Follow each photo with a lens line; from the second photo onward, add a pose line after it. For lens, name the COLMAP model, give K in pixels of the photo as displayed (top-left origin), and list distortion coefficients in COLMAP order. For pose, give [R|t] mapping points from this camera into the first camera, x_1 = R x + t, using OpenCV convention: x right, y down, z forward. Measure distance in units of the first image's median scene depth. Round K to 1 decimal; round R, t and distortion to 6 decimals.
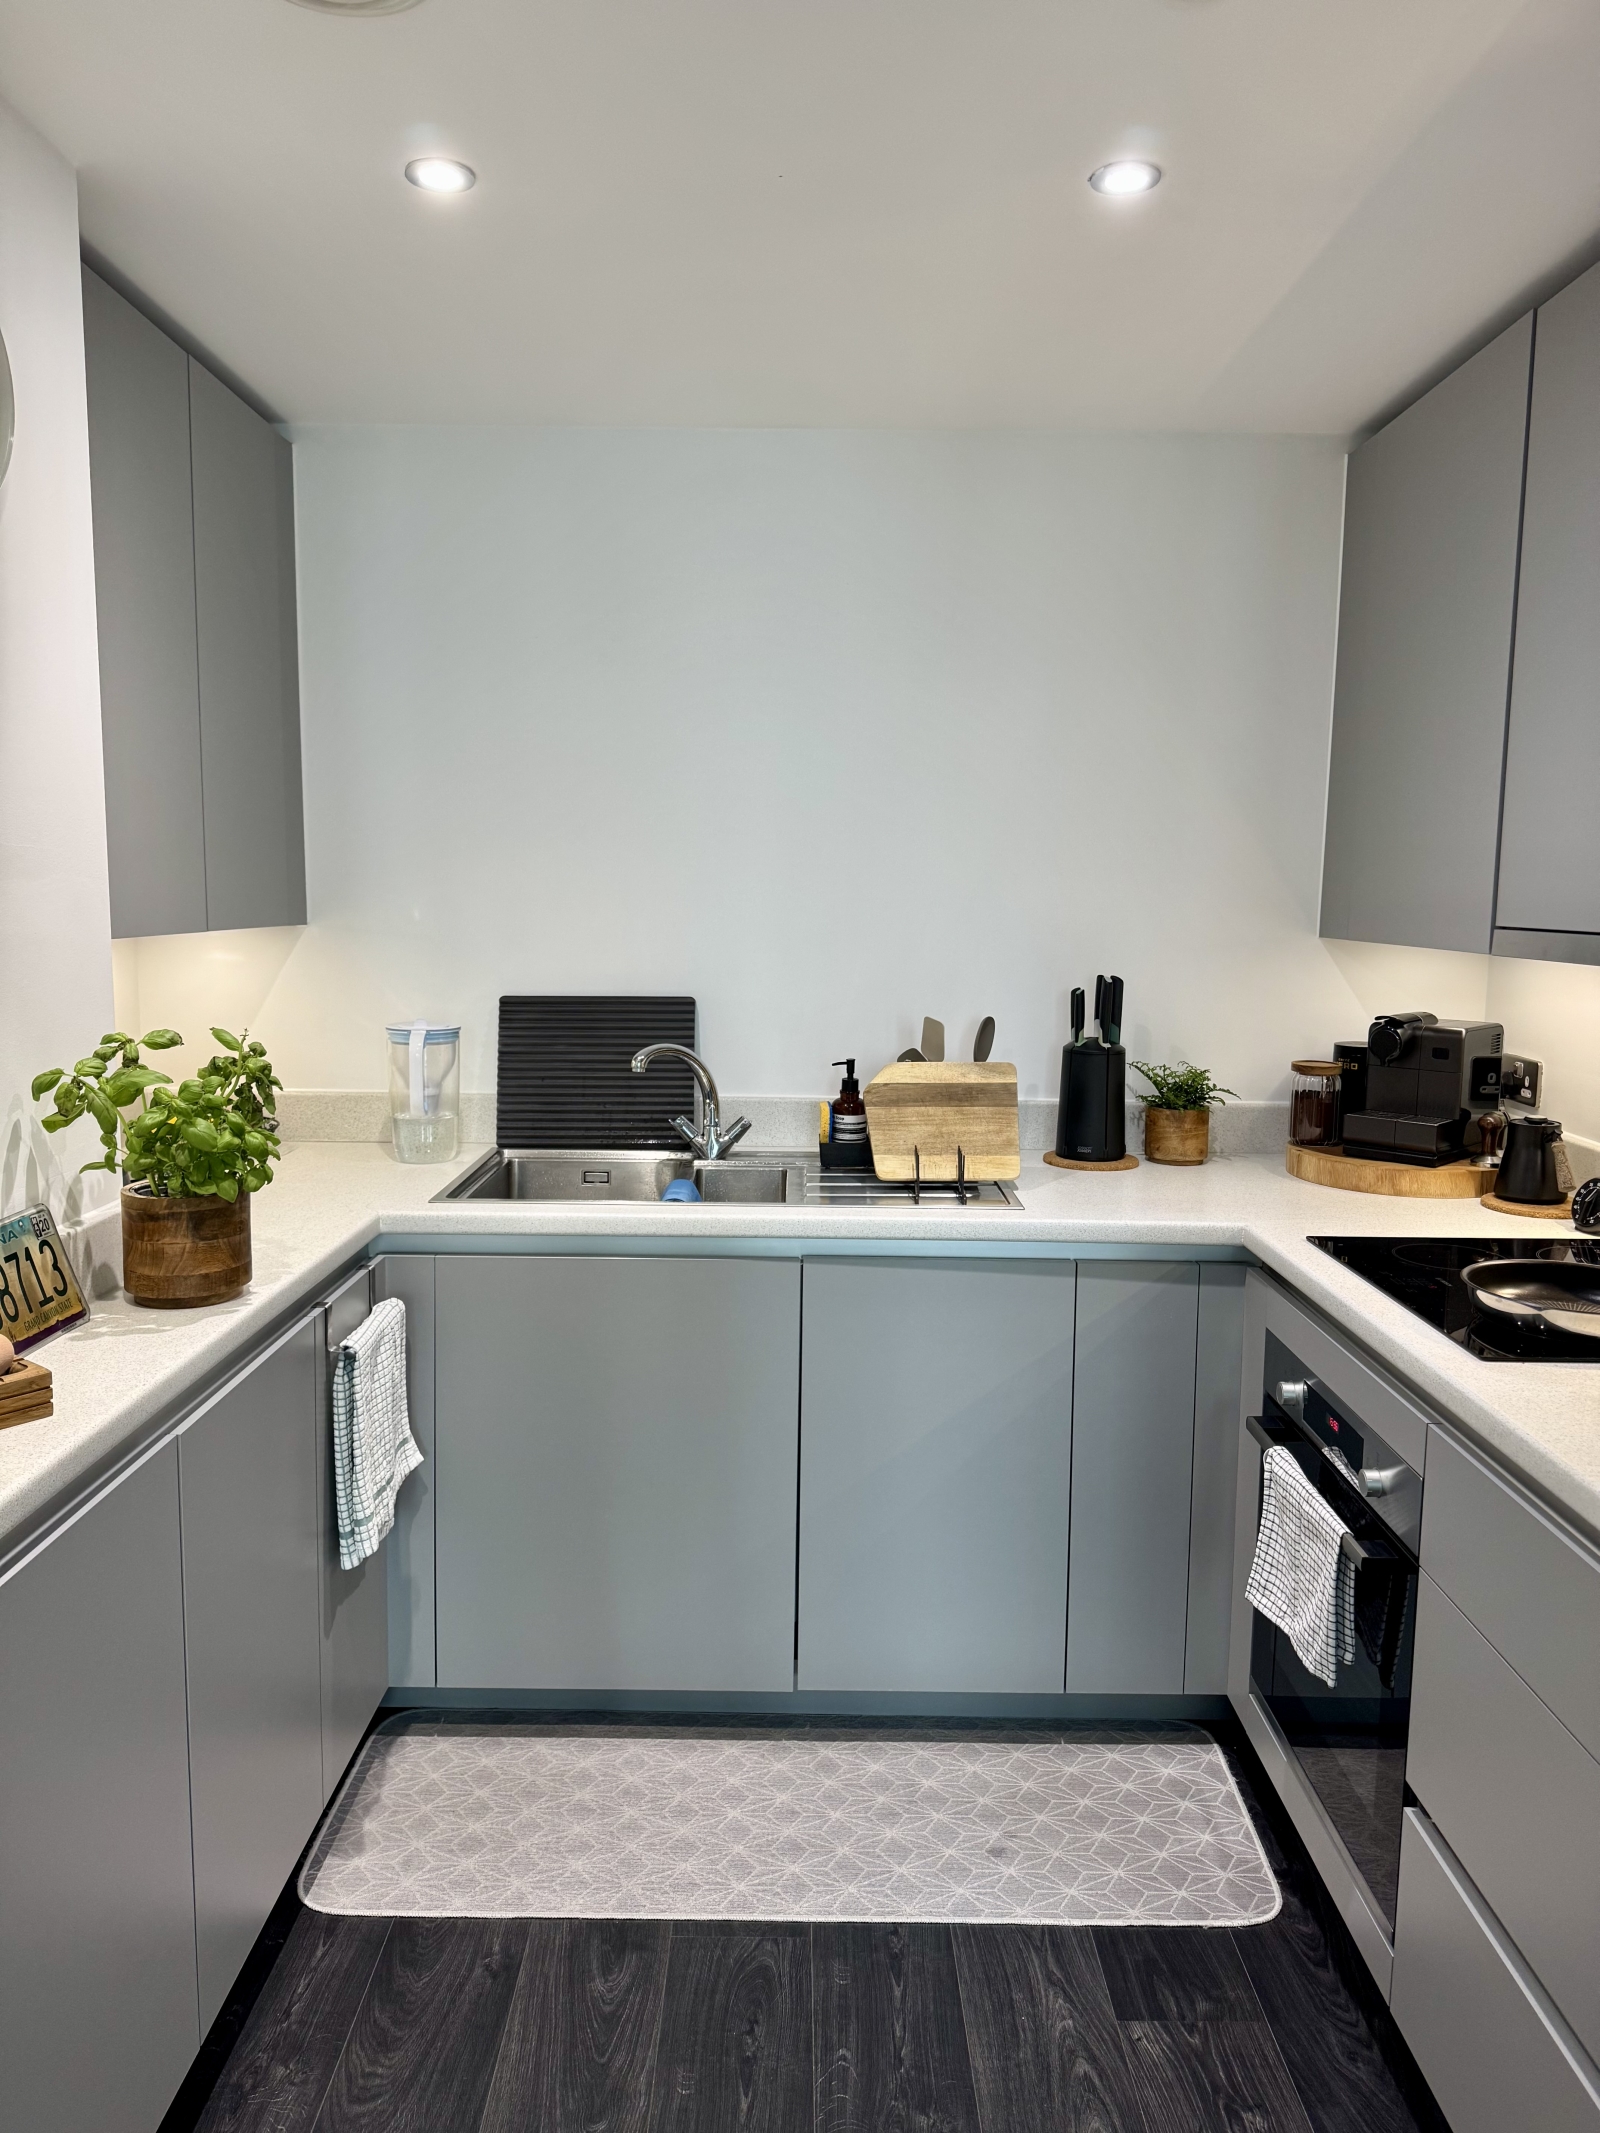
lens RADIAL K [[1542.5, 0, 804.0], [0, 1542.5, 1053.8], [0, 0, 1]] dist [0.054292, -0.071335]
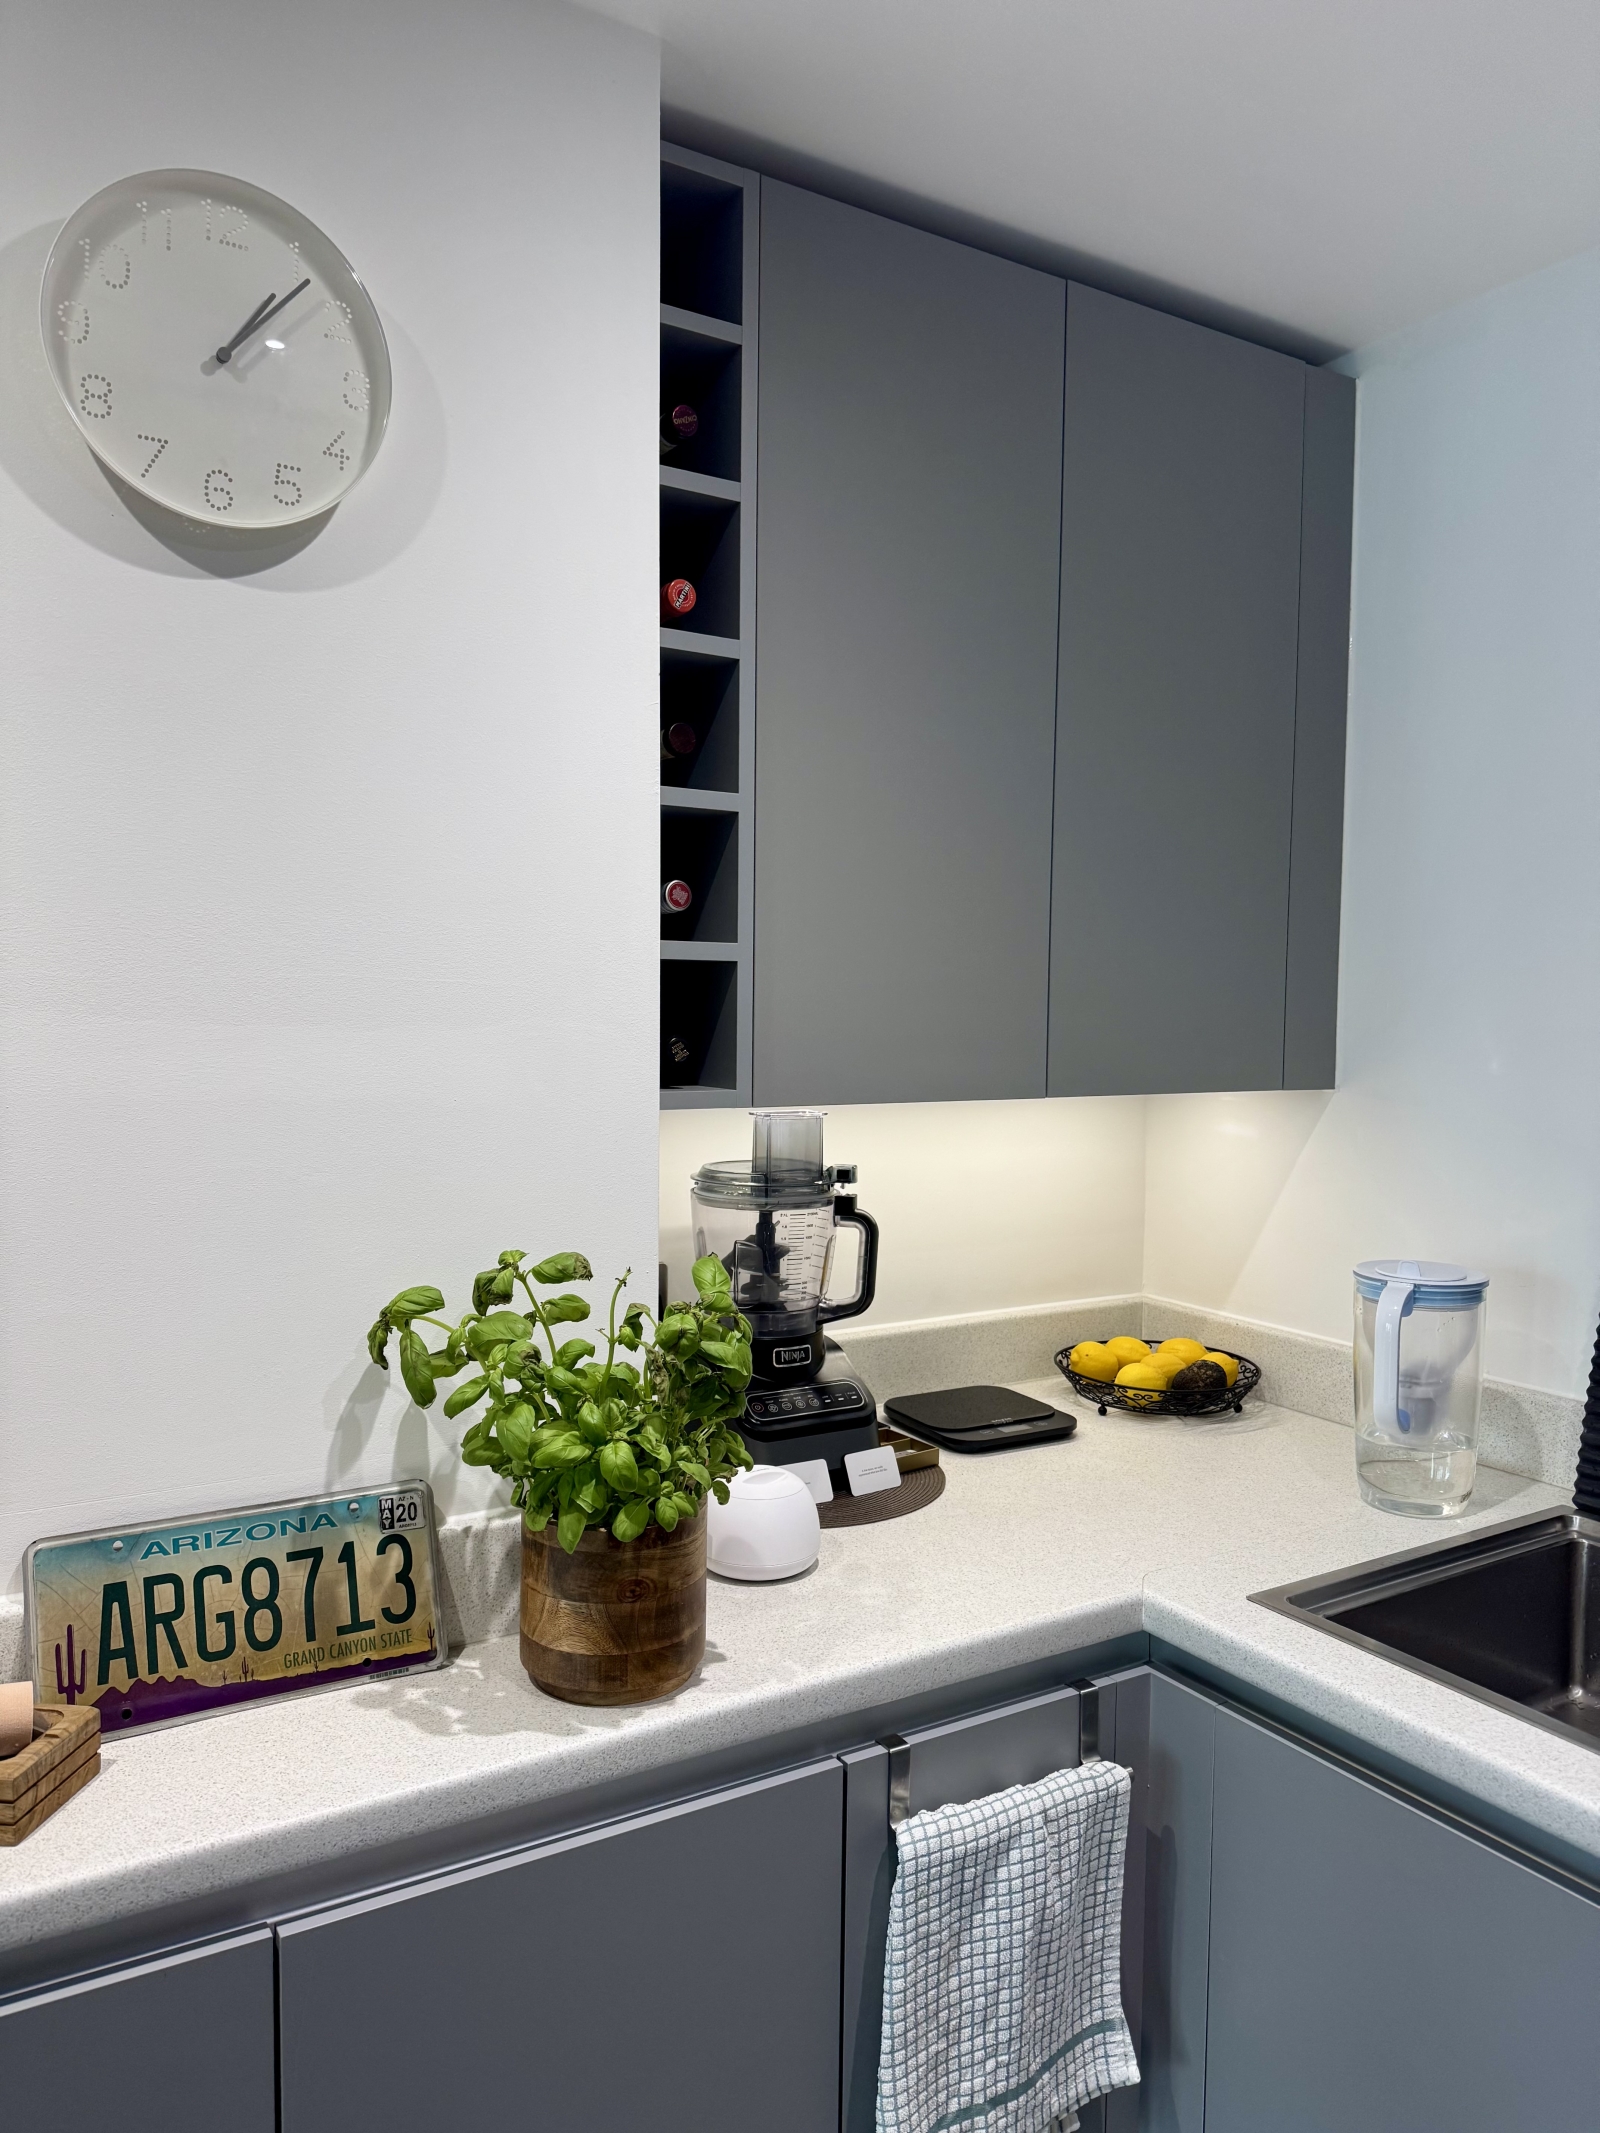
lens RADIAL K [[1542.5, 0, 818.8], [0, 1542.5, 1049.7], [0, 0, 1]] dist [0.054292, -0.071335]
pose [[0.538705, 0.032099, -0.841883, 0.134489], [-0.102893, 0.994300, -0.027929, -0.066576], [0.836188, 0.101669, 0.538938, 0.518910]]
